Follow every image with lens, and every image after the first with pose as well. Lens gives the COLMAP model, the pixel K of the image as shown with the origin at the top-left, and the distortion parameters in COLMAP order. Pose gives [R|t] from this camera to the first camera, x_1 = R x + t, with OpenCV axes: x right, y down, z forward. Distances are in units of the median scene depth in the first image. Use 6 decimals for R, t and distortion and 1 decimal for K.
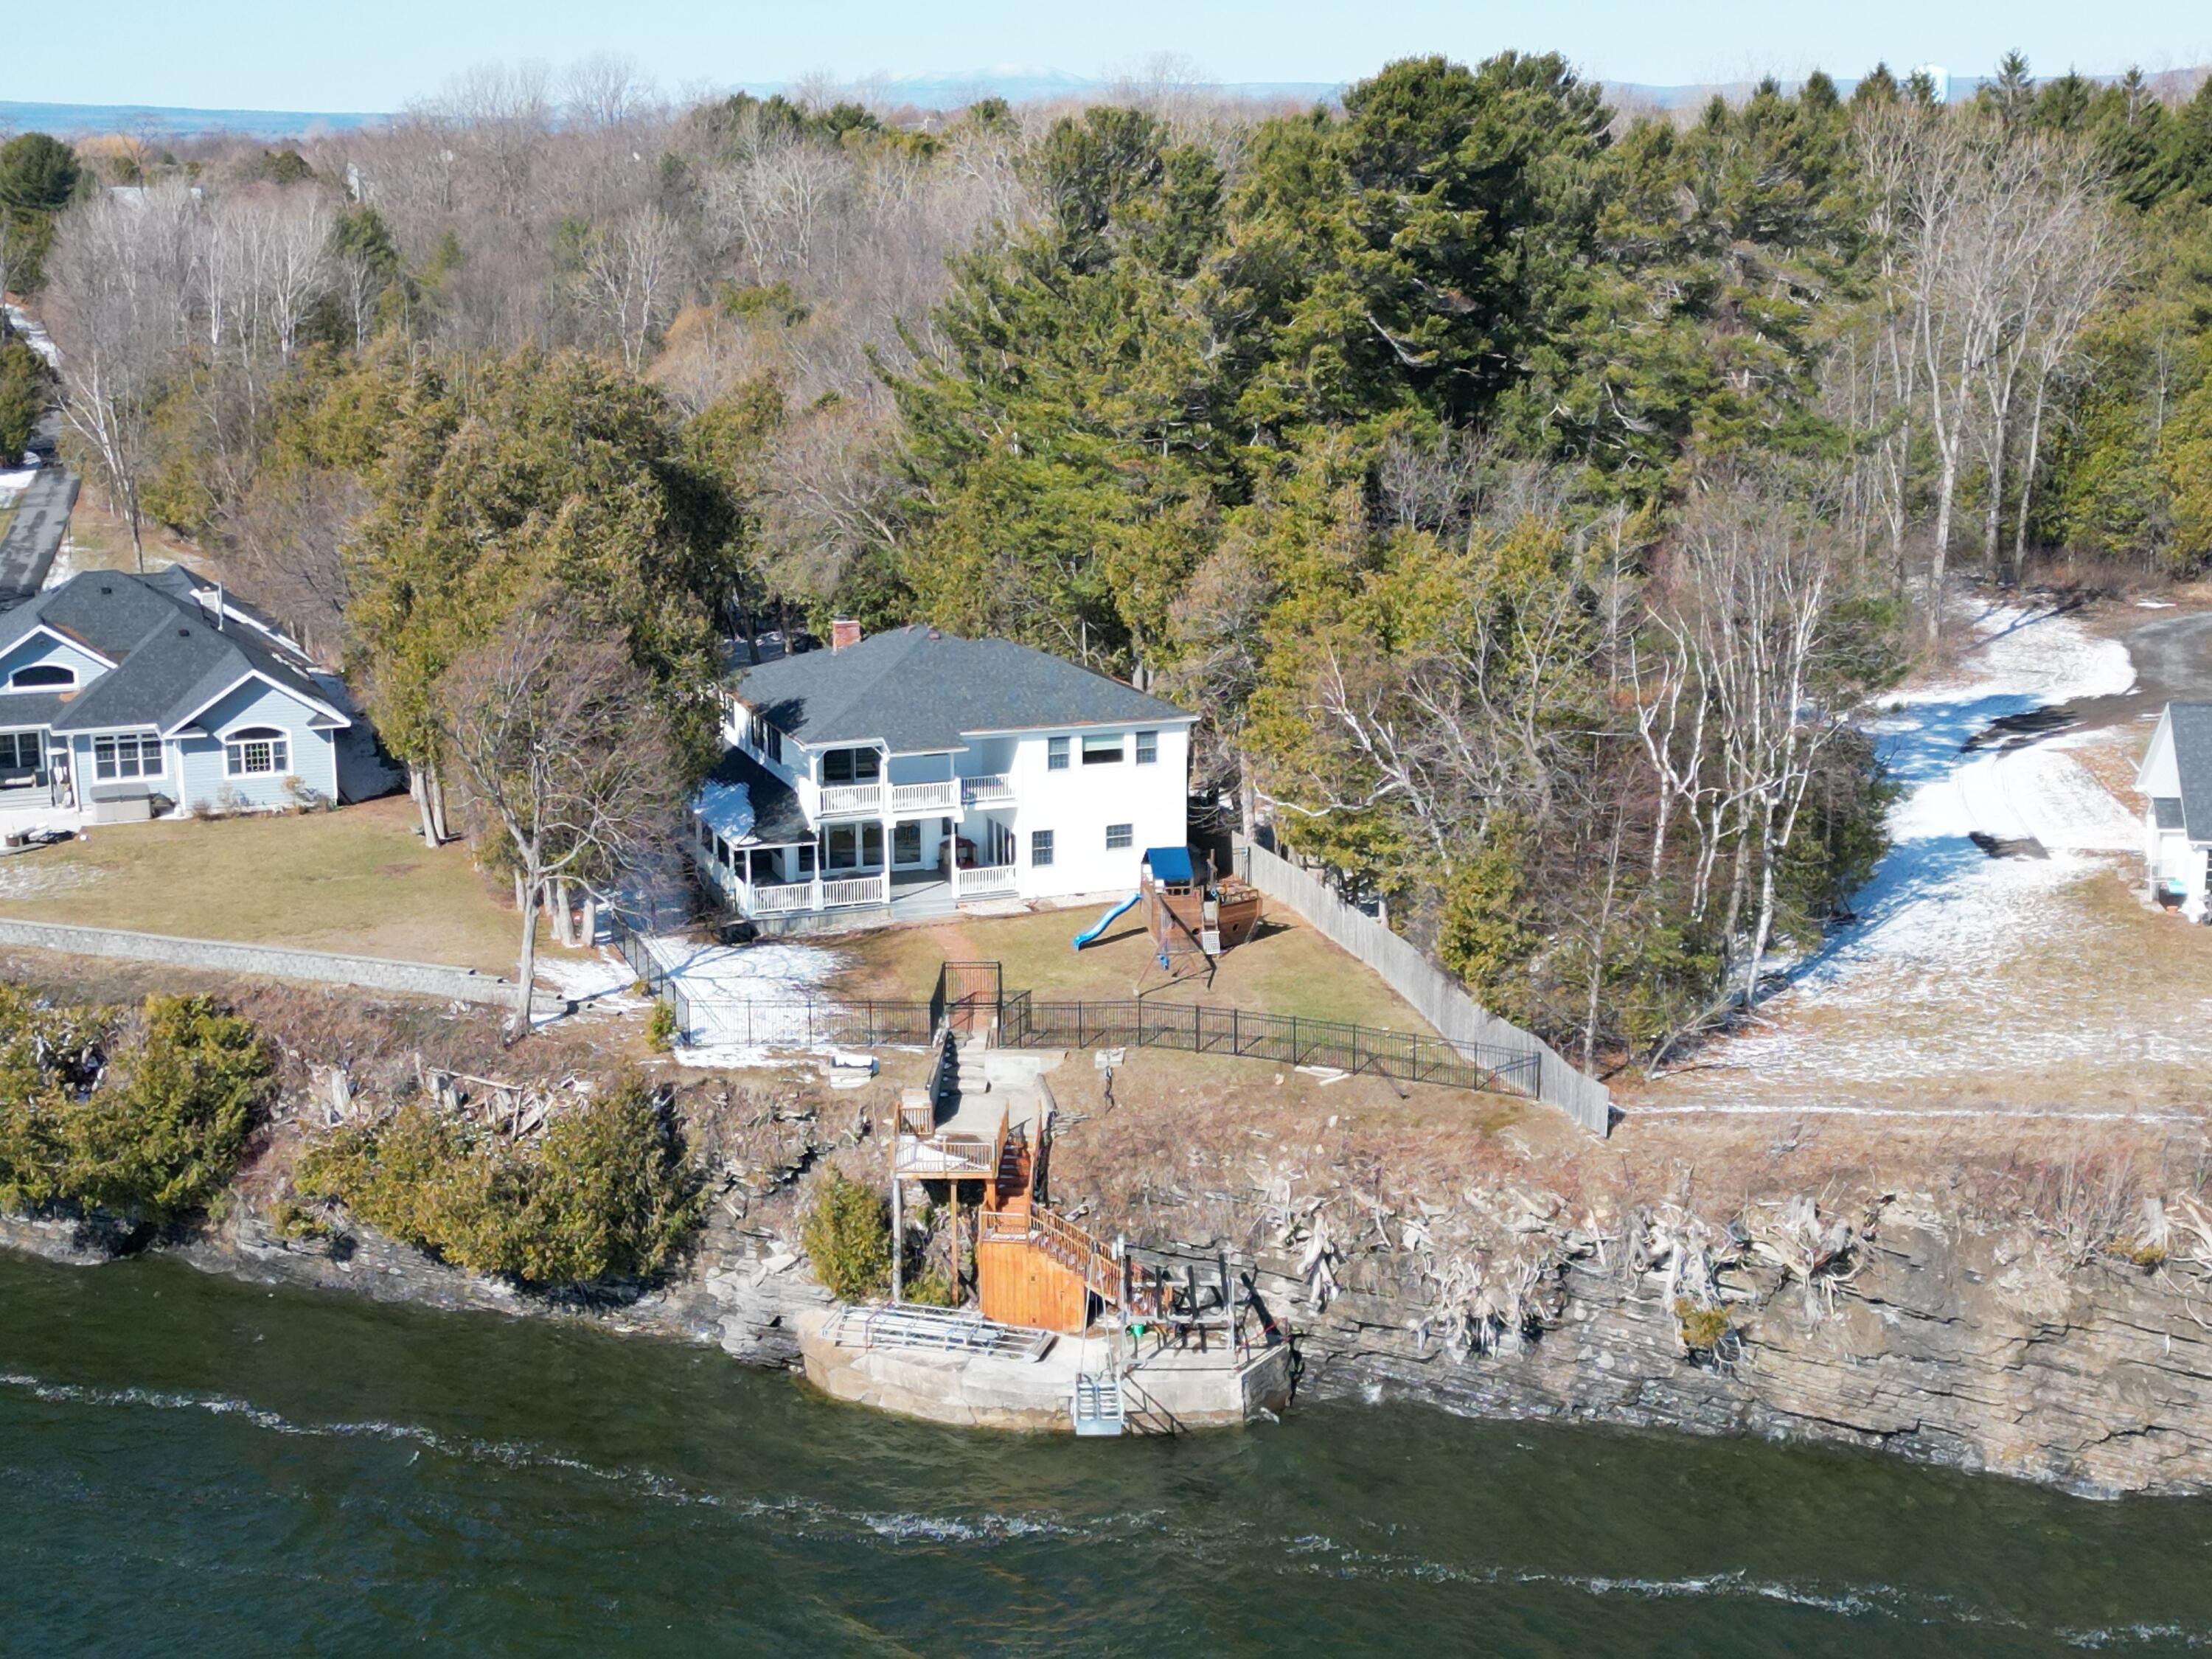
lens RADIAL K [[3042.2, 0, 1105.8], [0, 3042.2, 825.6], [0, 0, 1]] dist [0.096313, 0.000000]
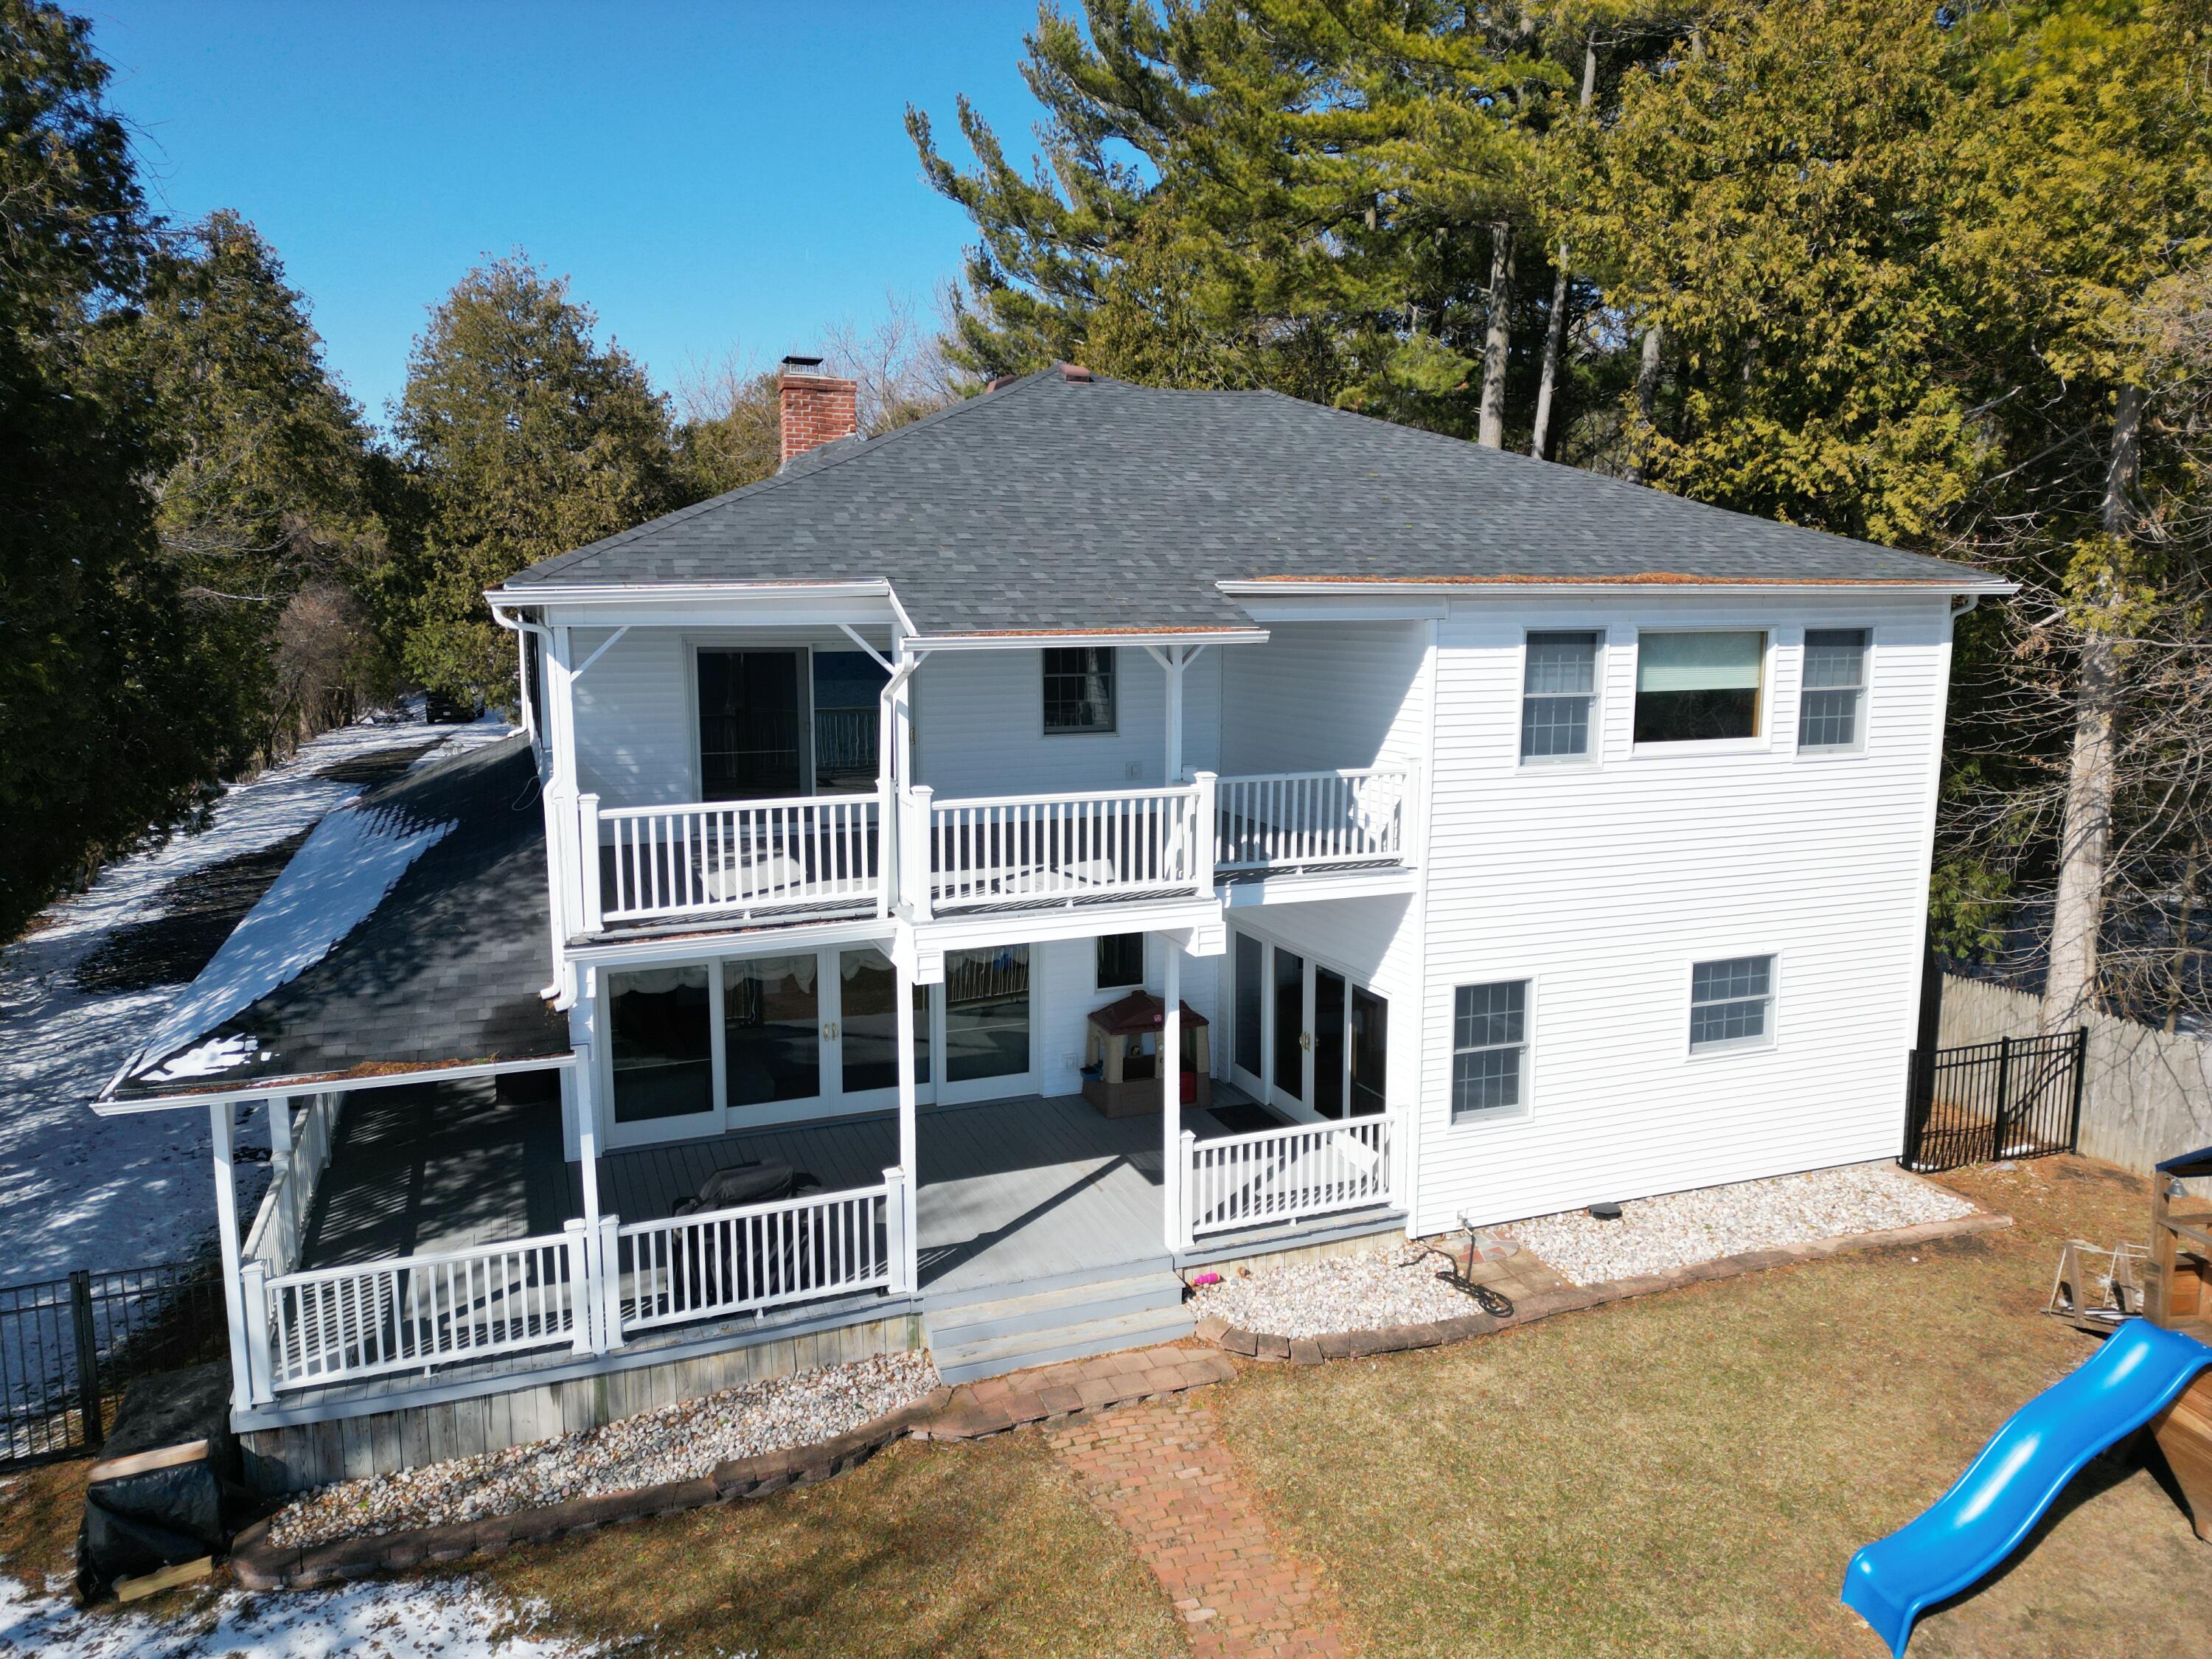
lens RADIAL K [[1525.8, 0, 1108.2], [0, 1525.8, 826.1], [0, 0, 1]] dist [0.070472, -0.055191]
pose [[0.999757, -0.000592, 0.022014, -0.066659], [0.002025, 0.997875, -0.065120, -0.004157], [-0.021929, 0.065149, 0.997635, 0.990253]]
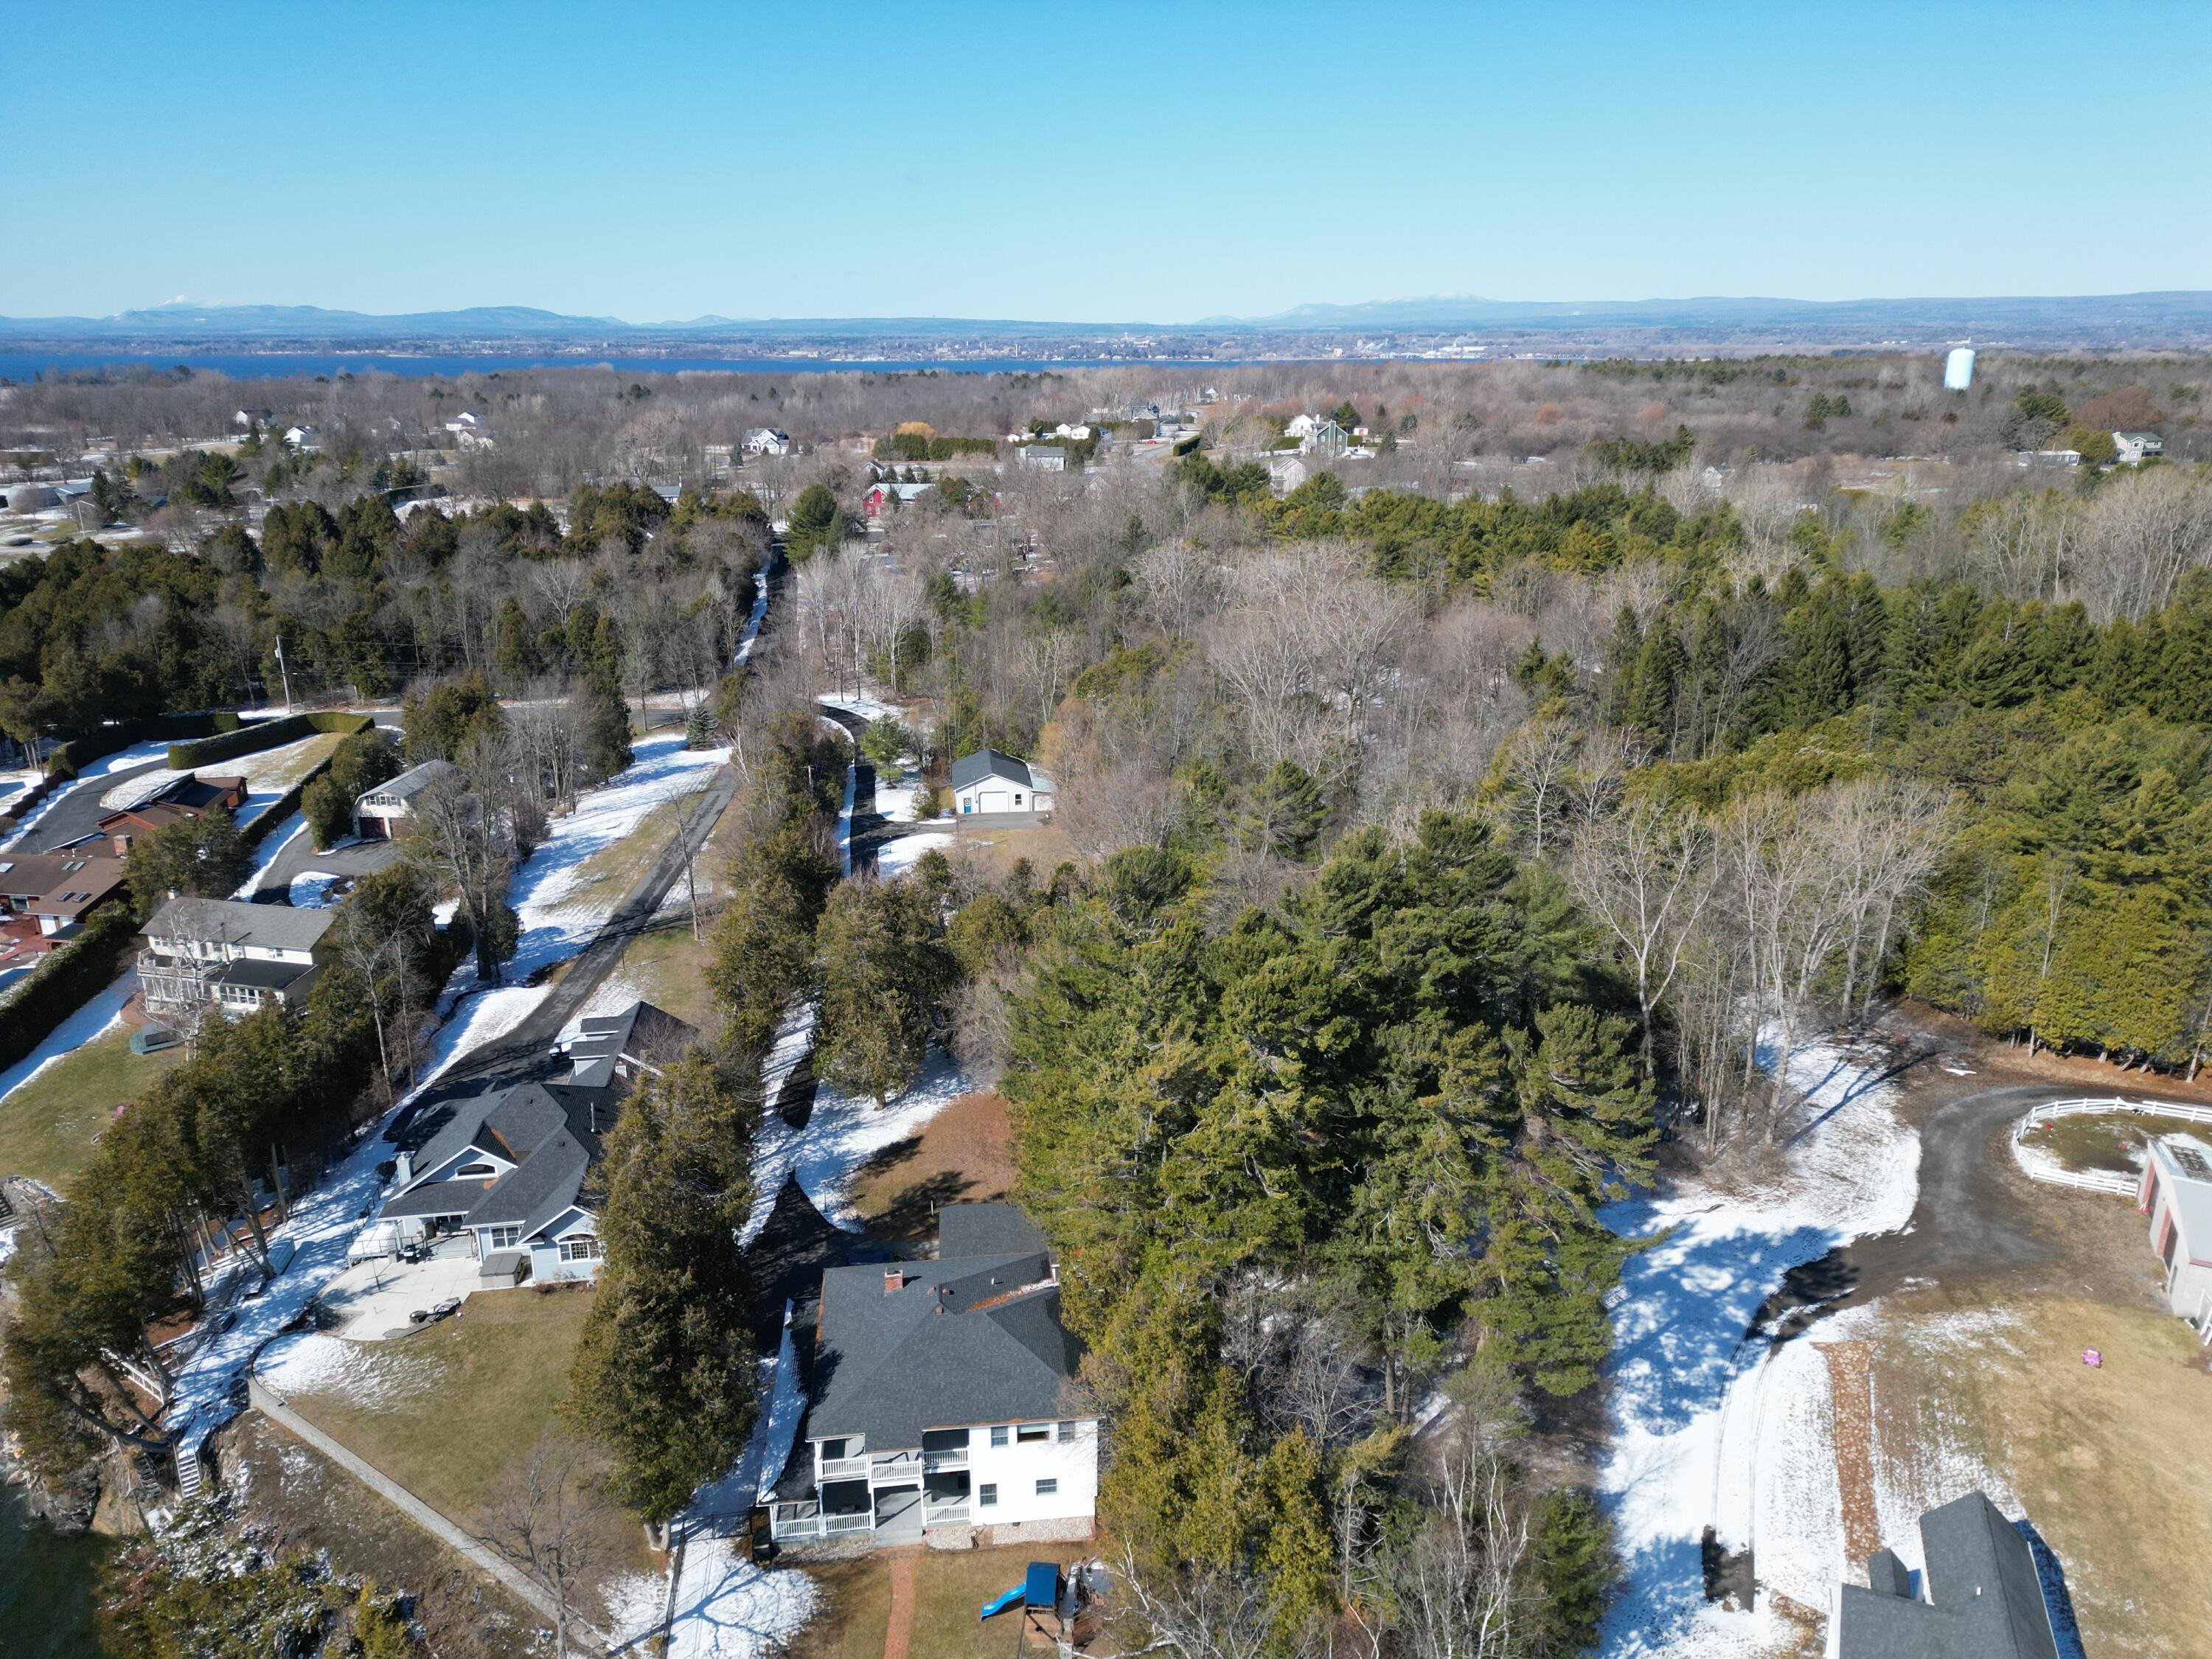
lens RADIAL K [[1525.8, 0, 1106.0], [0, 1525.8, 823.7], [0, 0, 1]] dist [0.070472, -0.055191]
pose [[0.971878, 0.071772, -0.224282, 0.196286], [-0.051585, 0.994177, 0.094615, -0.428927], [0.229767, -0.080384, 0.969920, 0.392257]]
